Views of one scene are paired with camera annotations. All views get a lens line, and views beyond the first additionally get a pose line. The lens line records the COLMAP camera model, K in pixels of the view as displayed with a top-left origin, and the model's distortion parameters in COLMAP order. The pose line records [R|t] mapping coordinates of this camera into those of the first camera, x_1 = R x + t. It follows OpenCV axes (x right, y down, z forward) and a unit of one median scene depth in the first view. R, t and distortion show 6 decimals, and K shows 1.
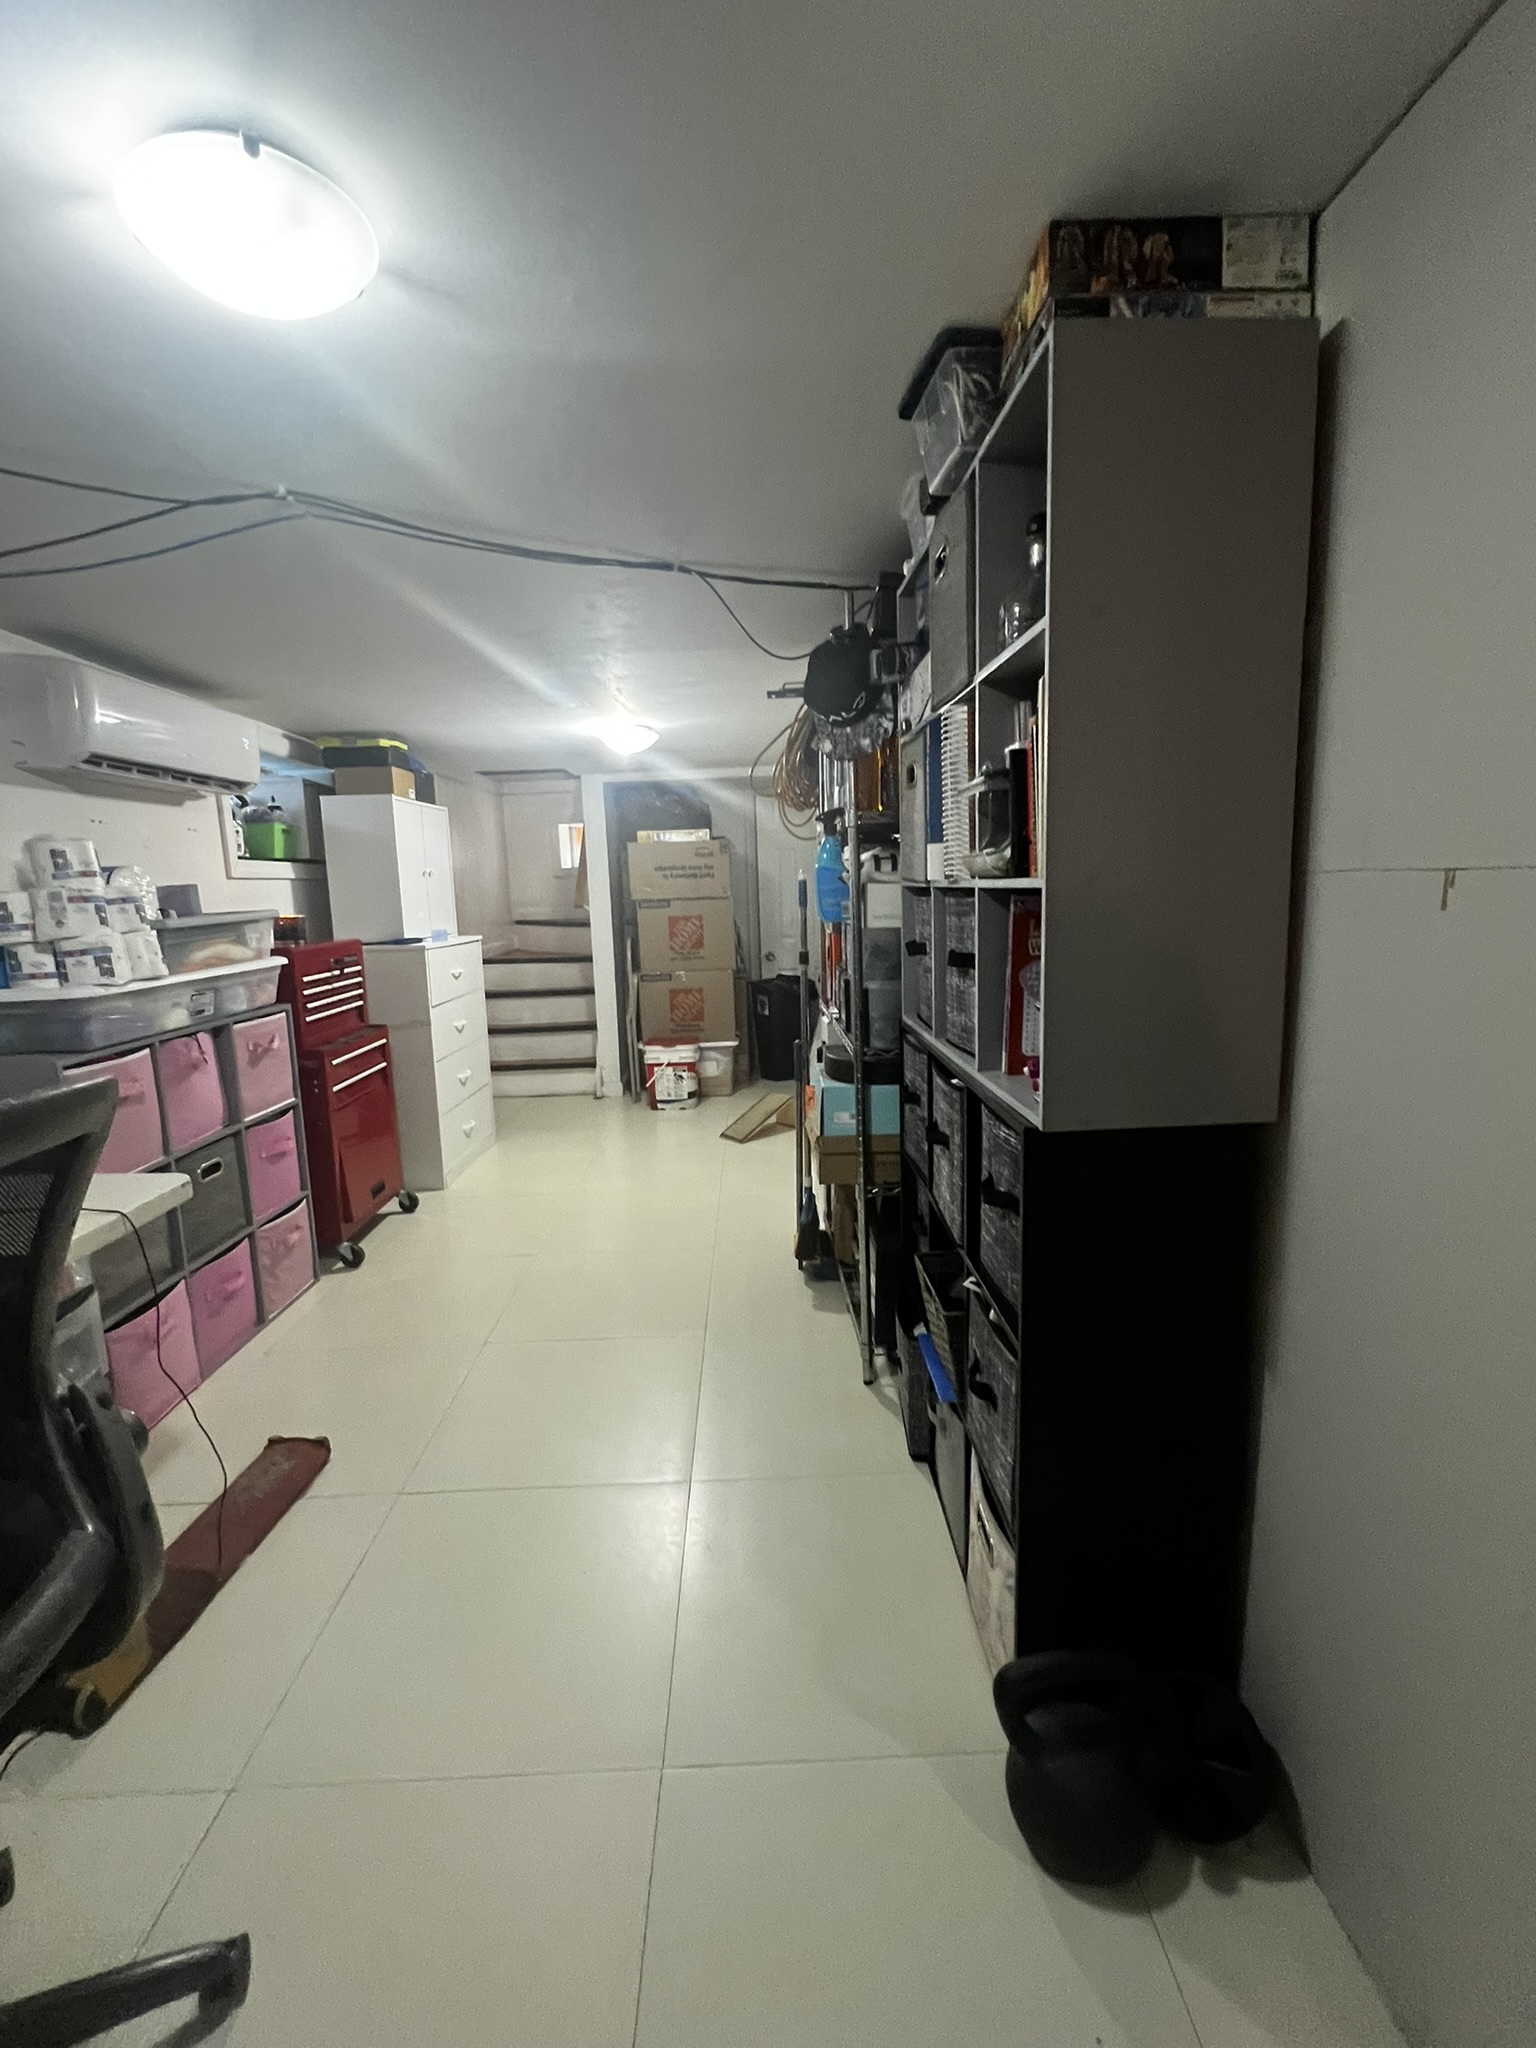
lens RADIAL K [[889.8, 0, 768.0], [0, 889.8, 1024.0], [0, 0, 1]] dist [-0.000701, -0.000441]
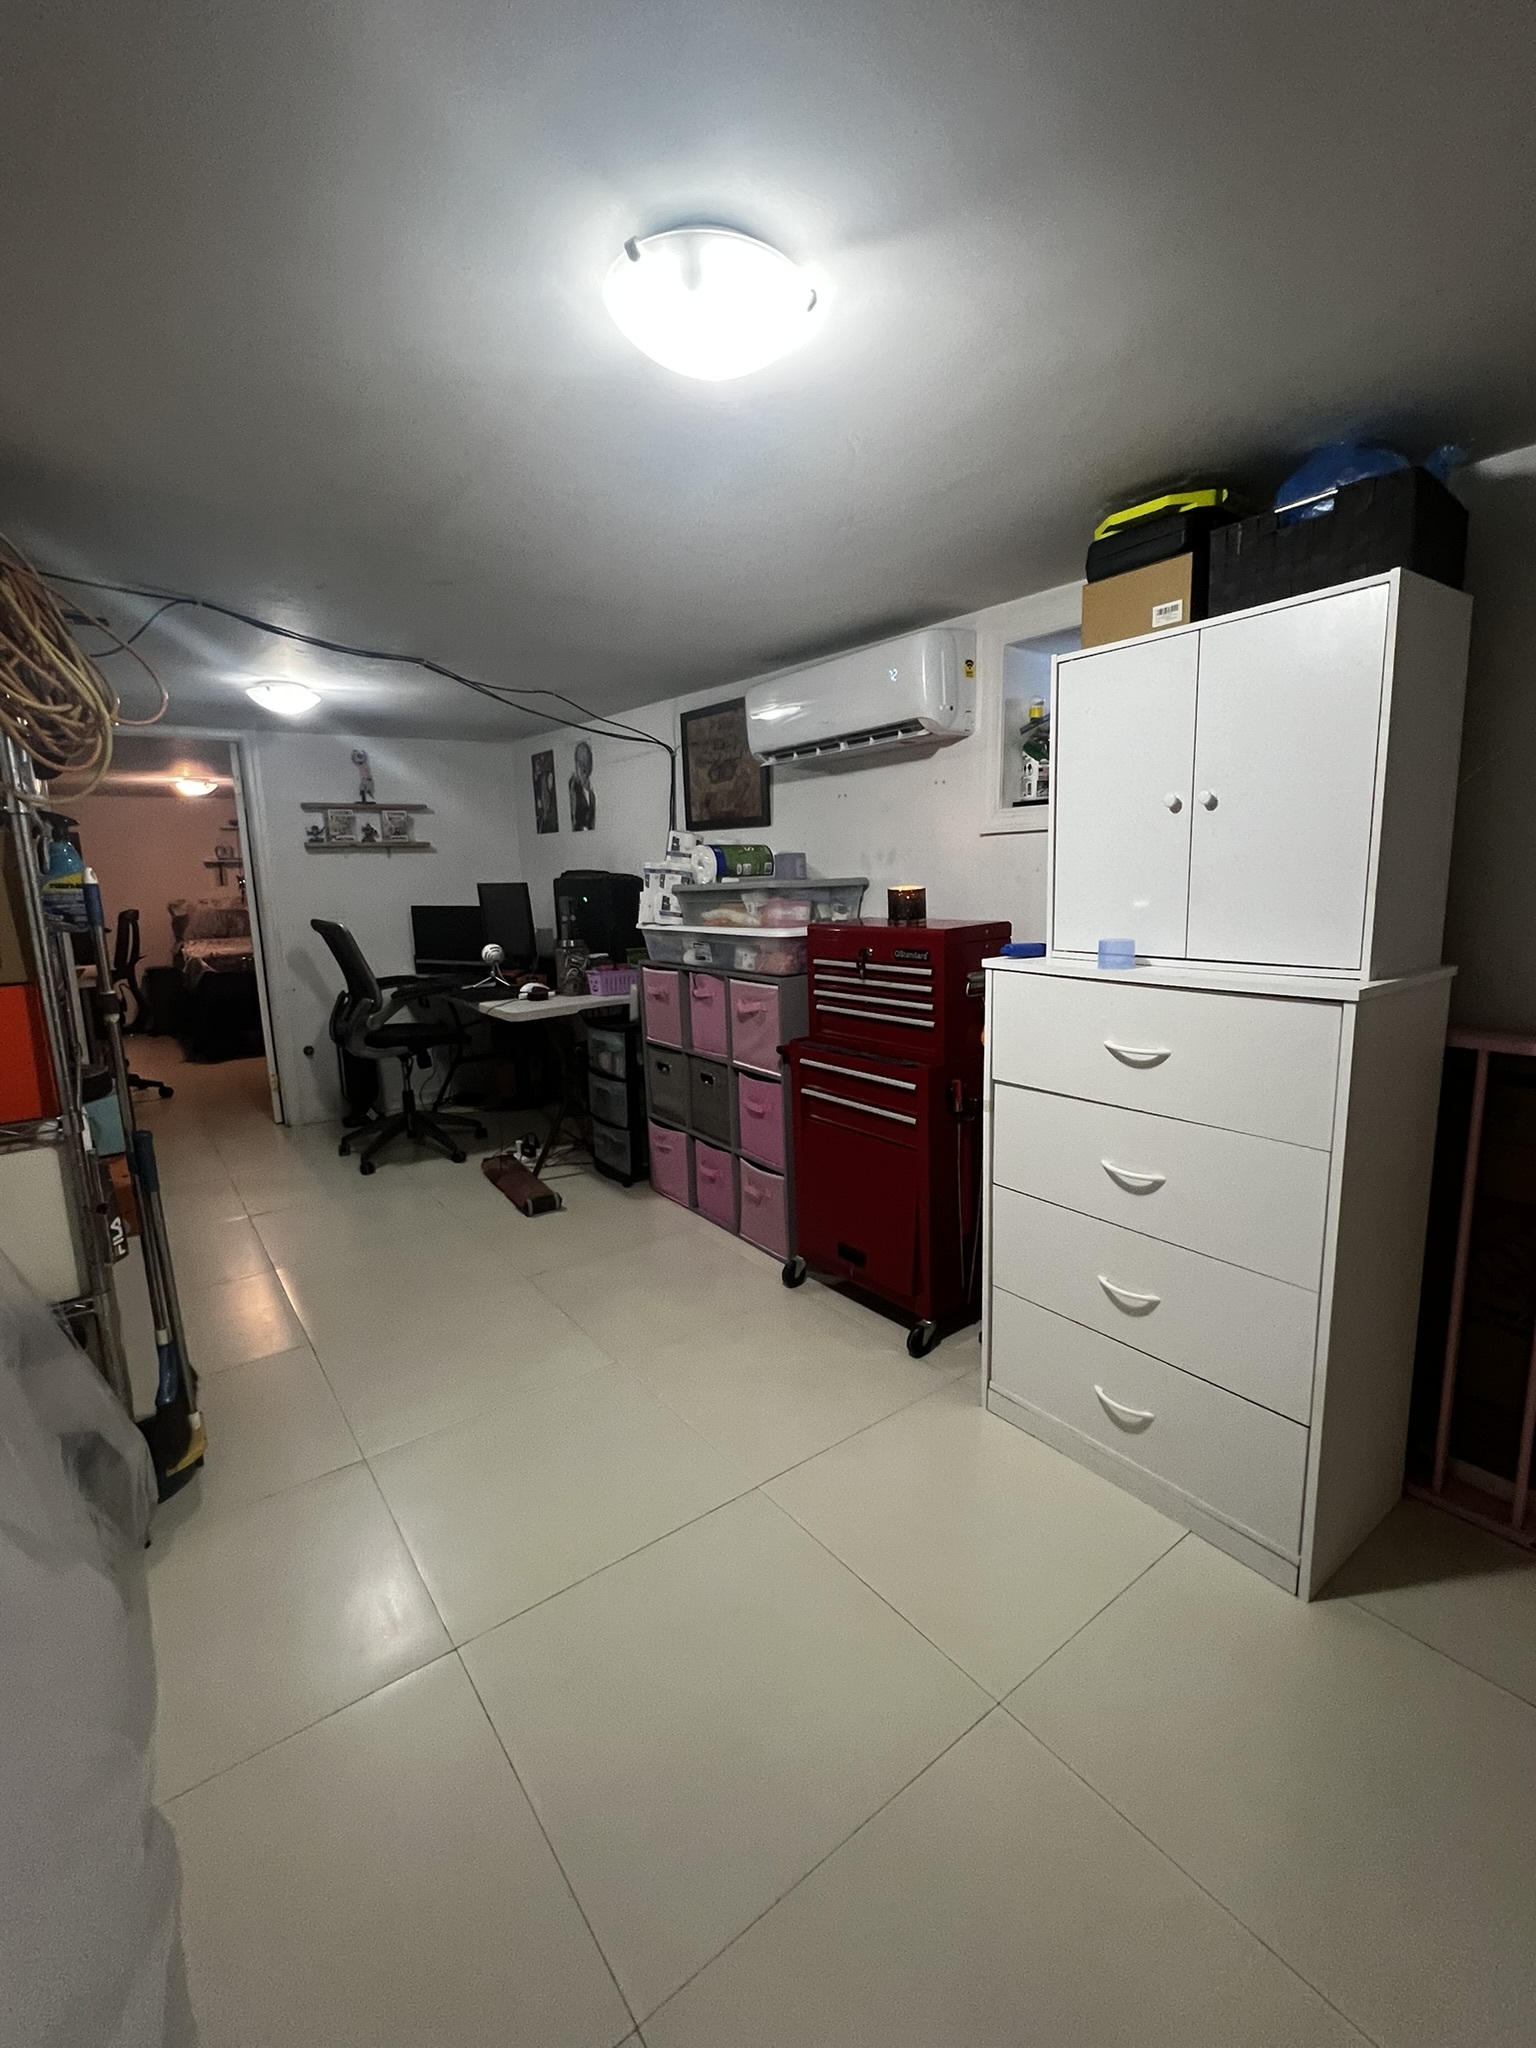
lens RADIAL K [[889.8, 0, 768.0], [0, 889.8, 1024.0], [0, 0, 1]] dist [-0.000701, -0.000441]
pose [[-0.817635, 0.138193, -0.558906, -0.000429], [-0.040462, 0.954573, 0.295217, -0.292230], [0.574314, 0.263994, -0.774901, 1.990678]]
